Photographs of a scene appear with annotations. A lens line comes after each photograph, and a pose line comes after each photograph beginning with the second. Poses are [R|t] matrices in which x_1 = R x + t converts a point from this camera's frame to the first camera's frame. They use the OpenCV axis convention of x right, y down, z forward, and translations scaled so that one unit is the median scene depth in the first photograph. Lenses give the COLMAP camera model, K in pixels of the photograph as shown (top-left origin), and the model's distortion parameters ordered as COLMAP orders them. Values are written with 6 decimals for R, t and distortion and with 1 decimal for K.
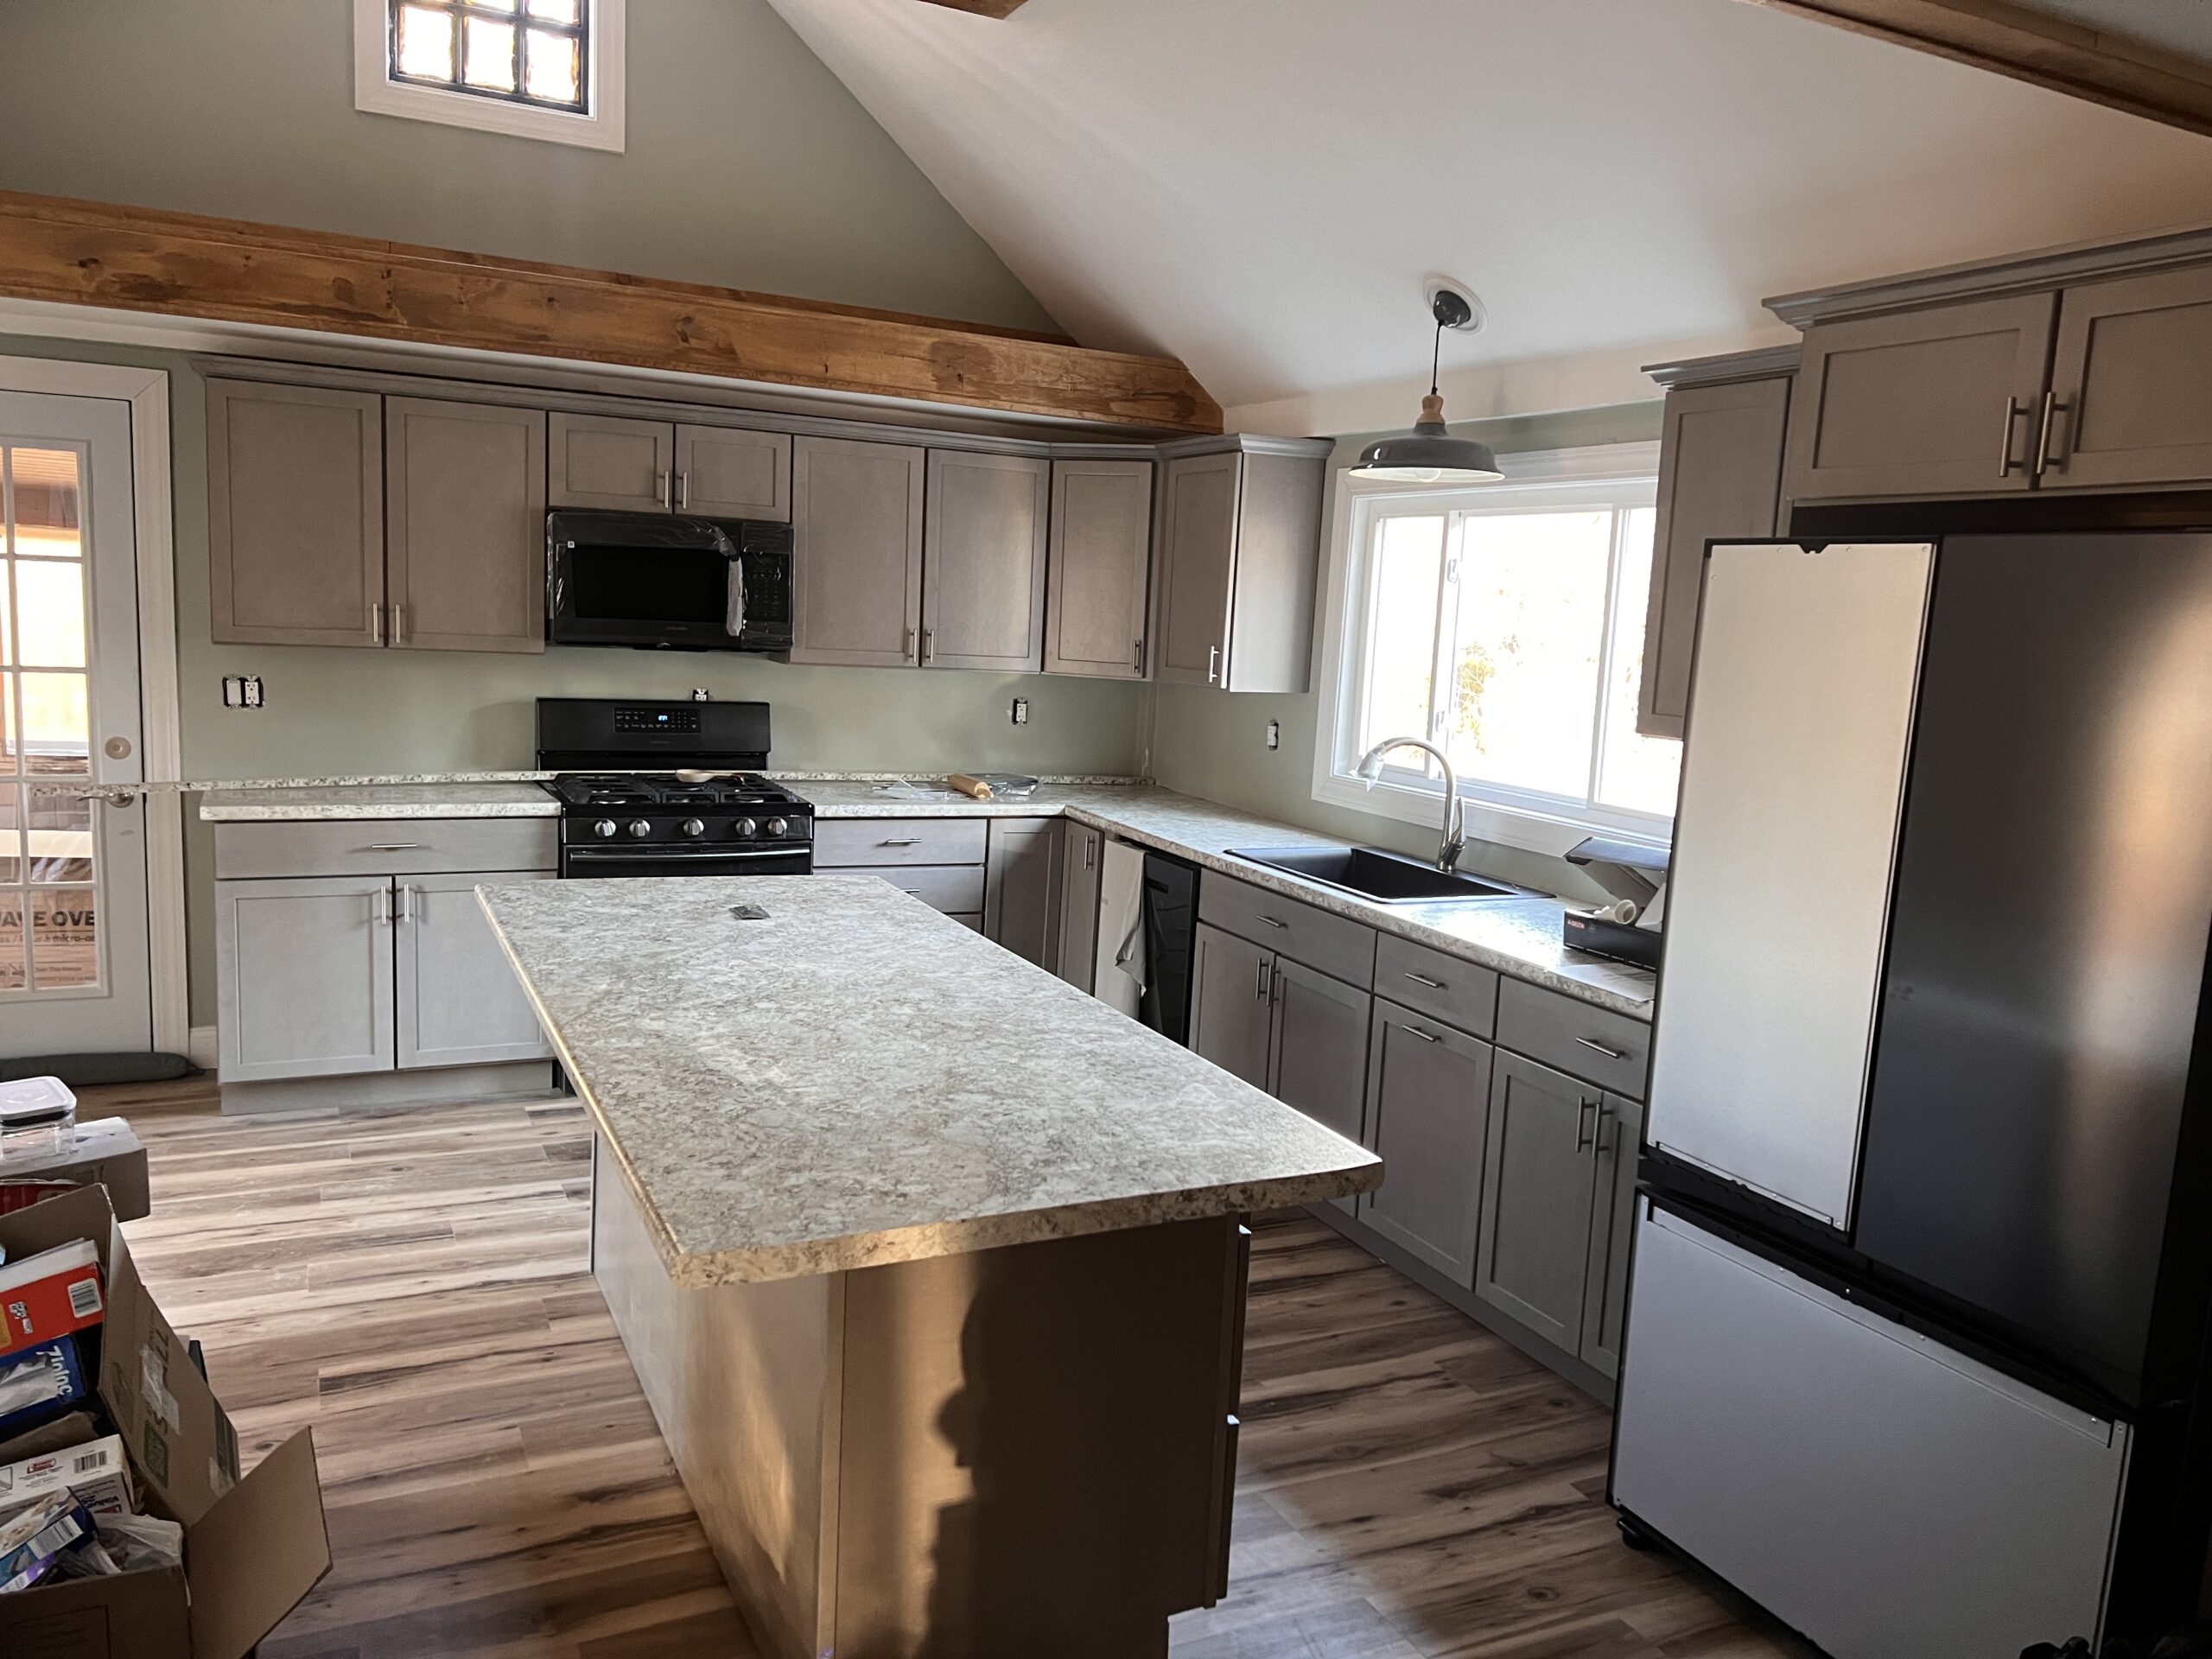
lens RADIAL K [[1663.0, 0, 1112.7], [0, 1663.0, 832.9], [0, 0, 1]] dist [0.067247, -0.063318]
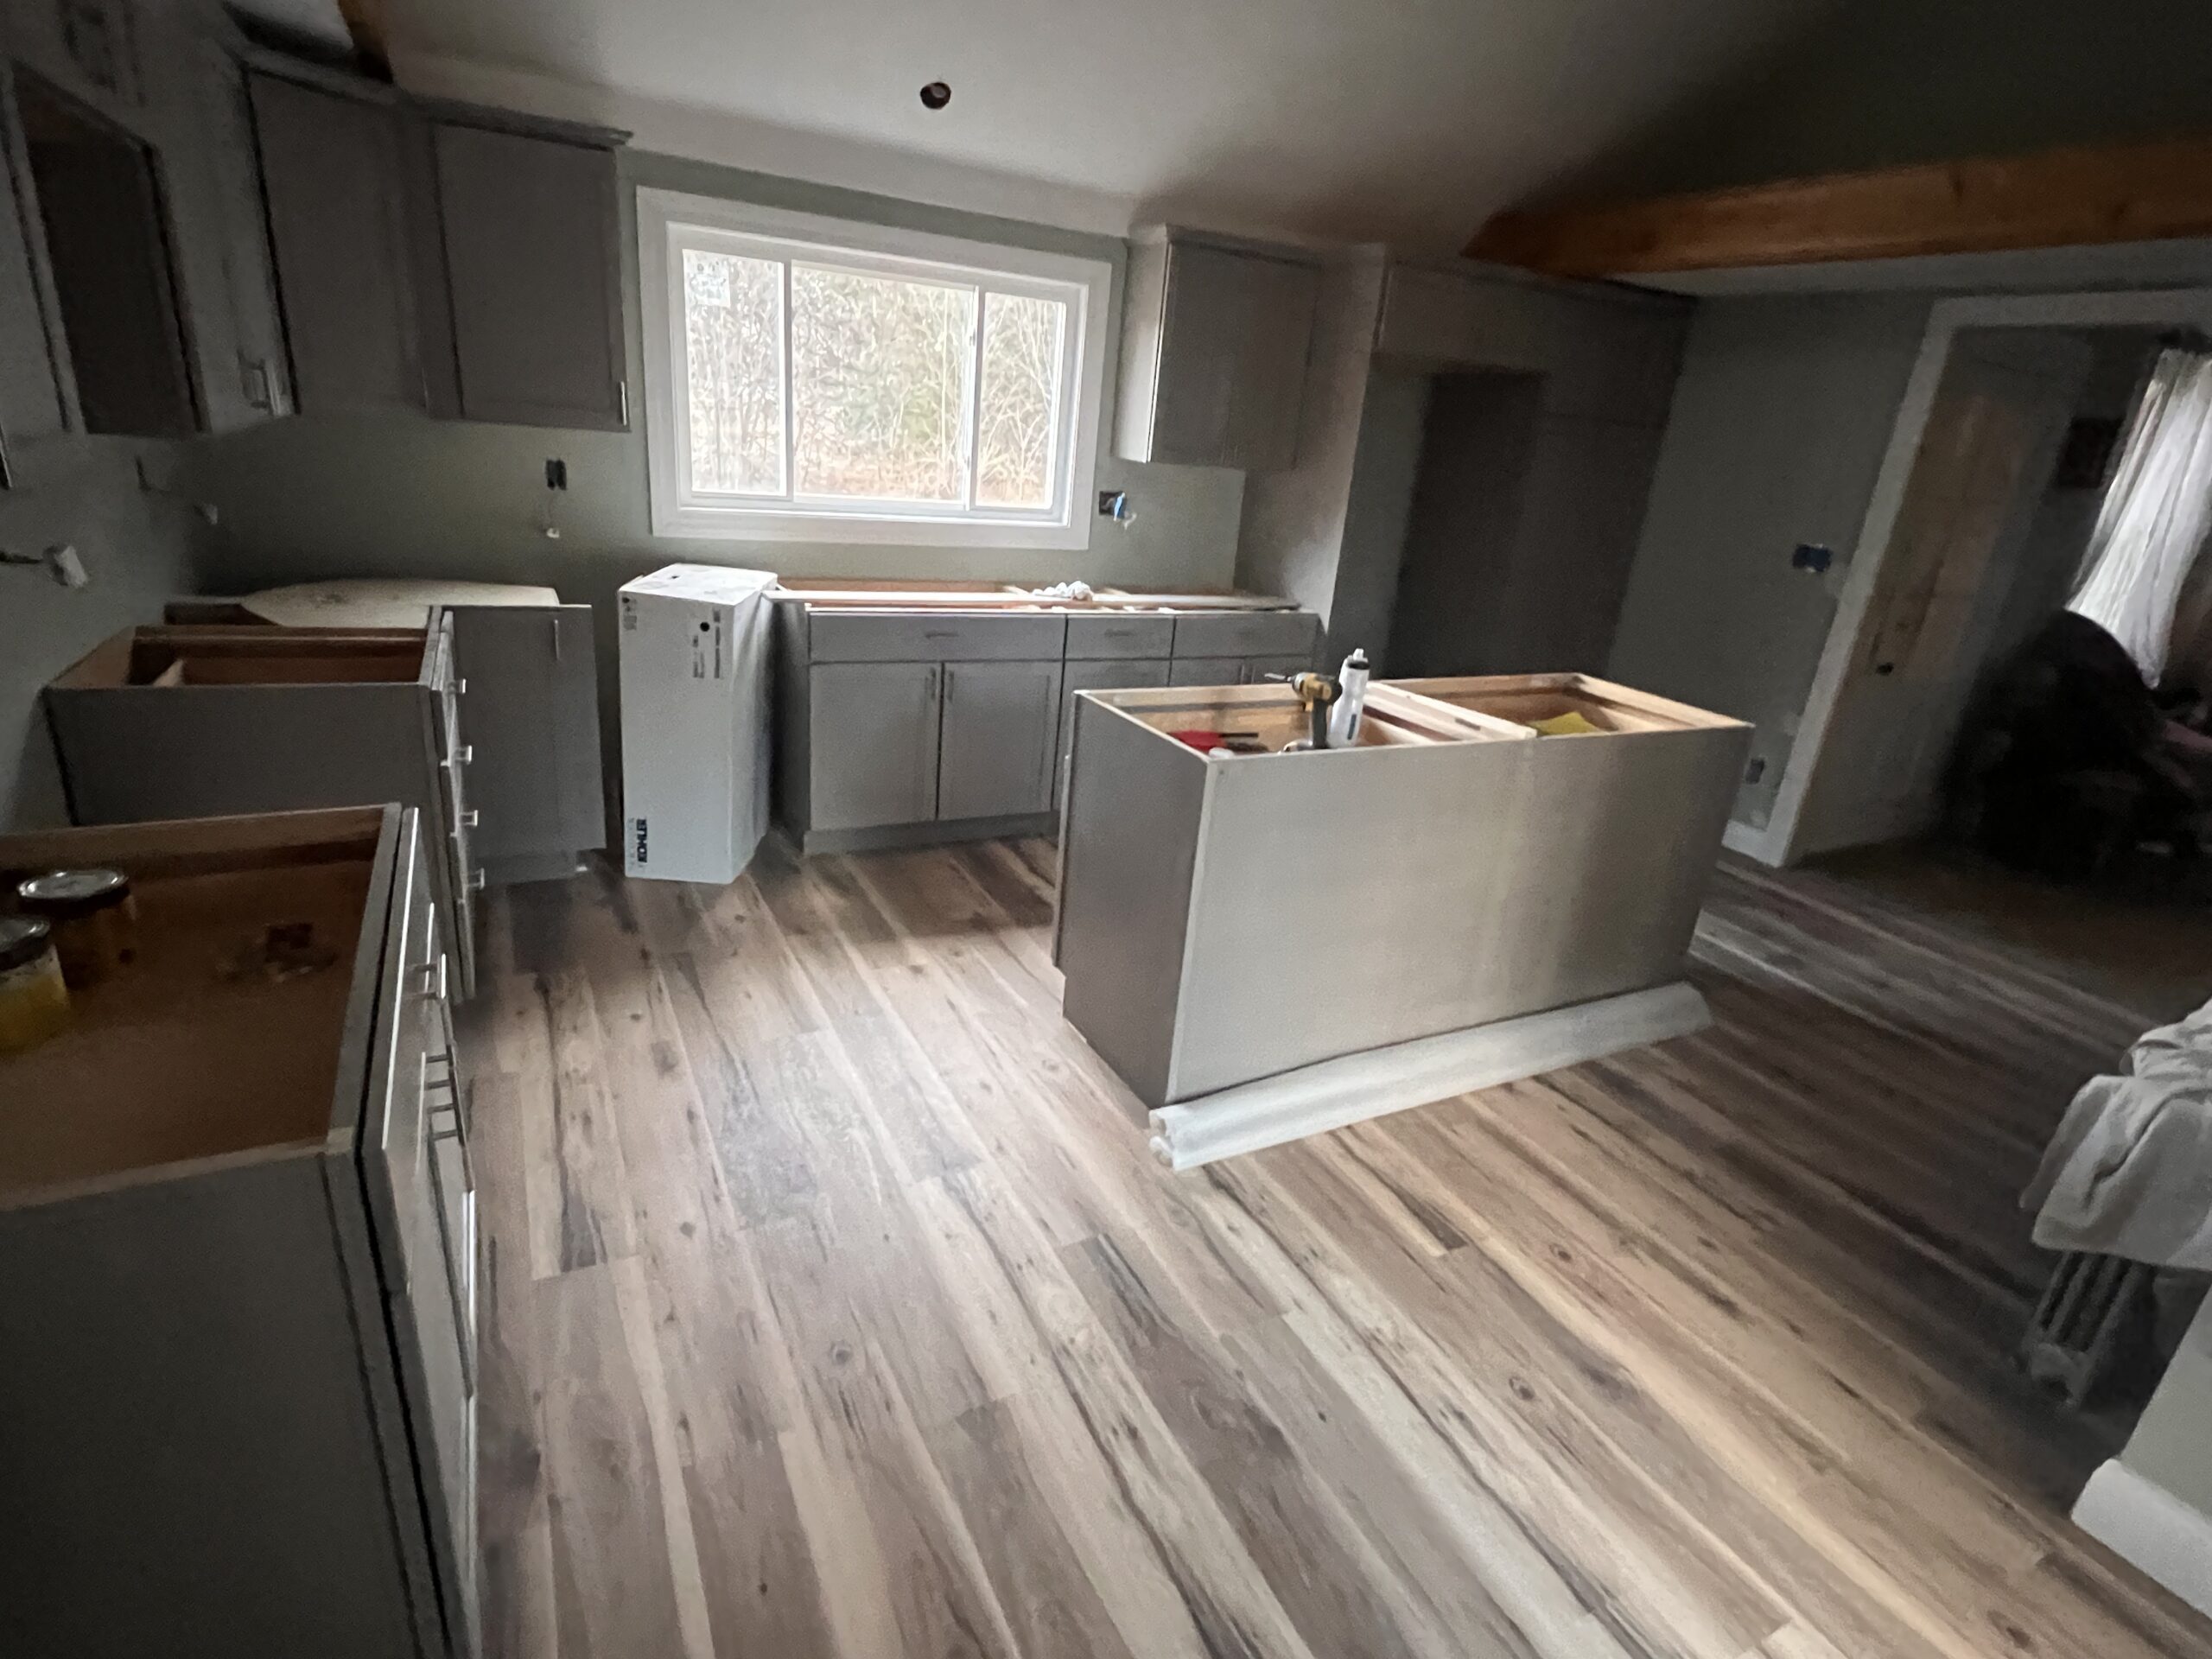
lens RADIAL K [[1114.3, 0, 1103.2], [0, 1114.3, 832.8], [0, 0, 1]] dist [-0.001490, 0.000282]
pose [[-0.020498, -0.402367, 0.915249, -0.726593], [0.050678, 0.913846, 0.402886, -0.142645], [-0.998505, 0.054641, 0.001659, 0.883220]]
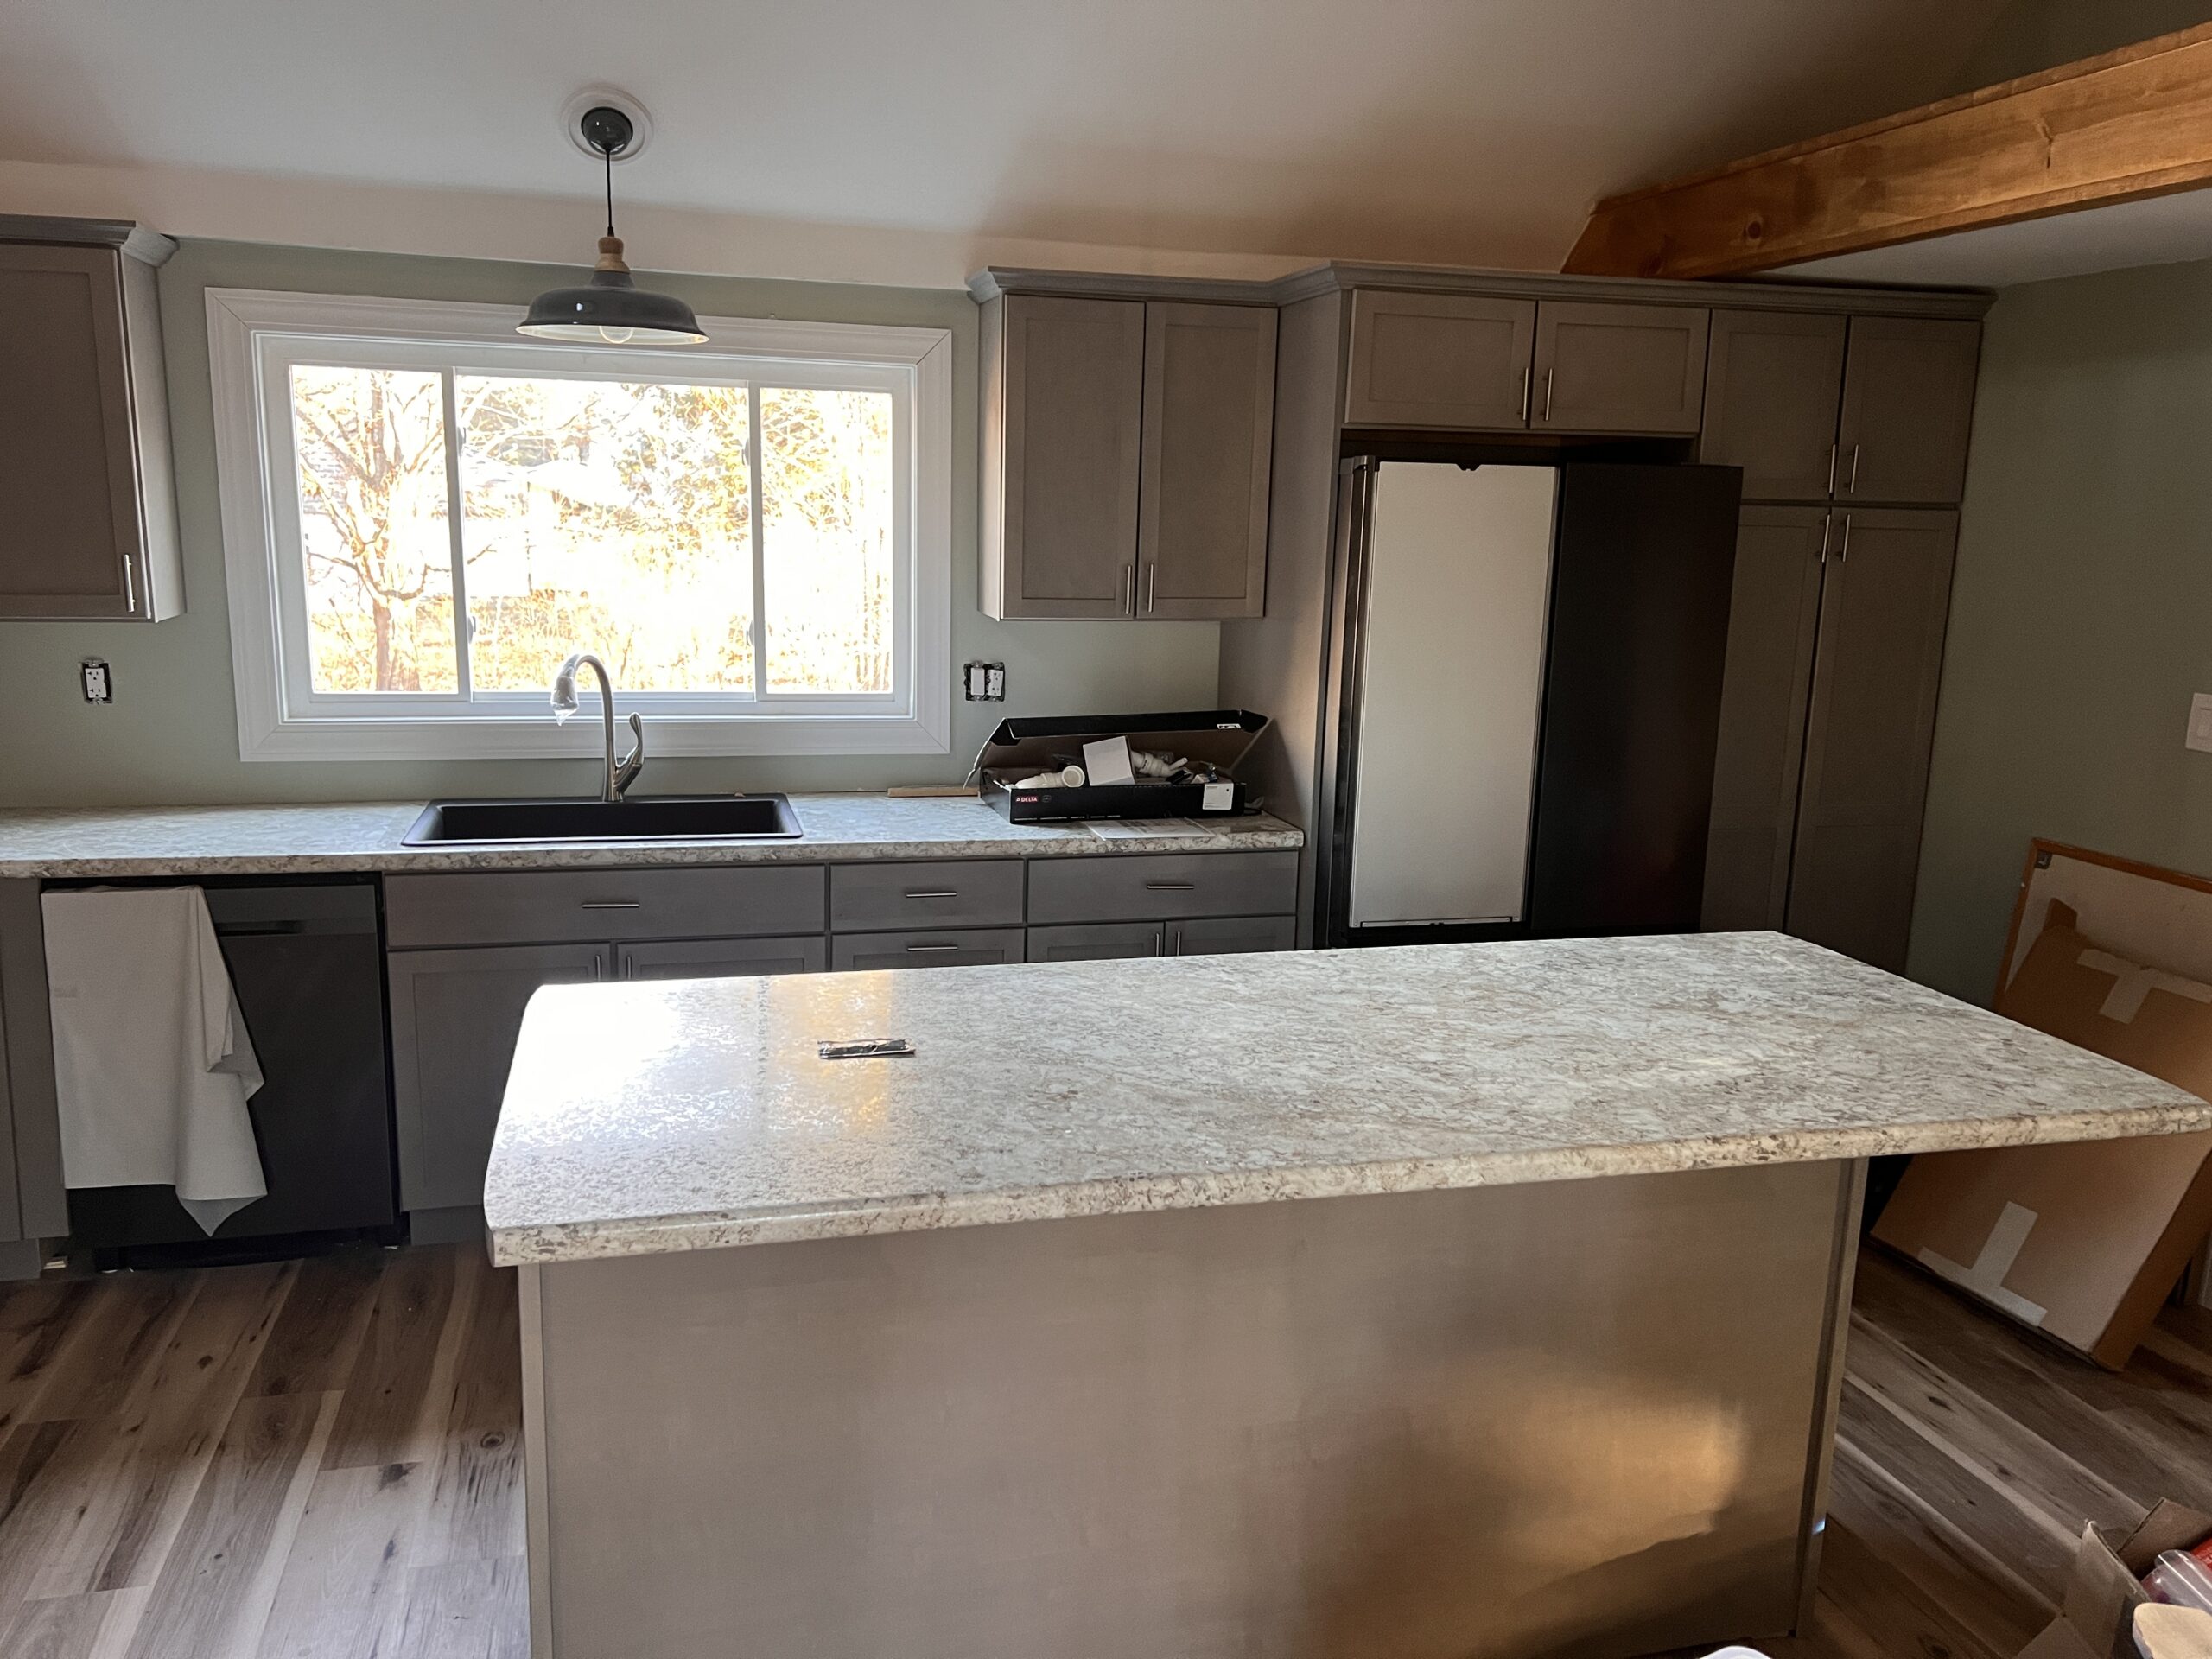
lens RADIAL K [[1678.7, 0, 1106.0], [0, 1678.7, 829.5], [0, 0, 1]] dist [0.019105, -0.012824]
pose [[0.186132, -0.232201, 0.954692, -0.613048], [0.119632, 0.969799, 0.212551, -0.122561], [-0.975214, 0.074649, 0.208290, 0.597909]]
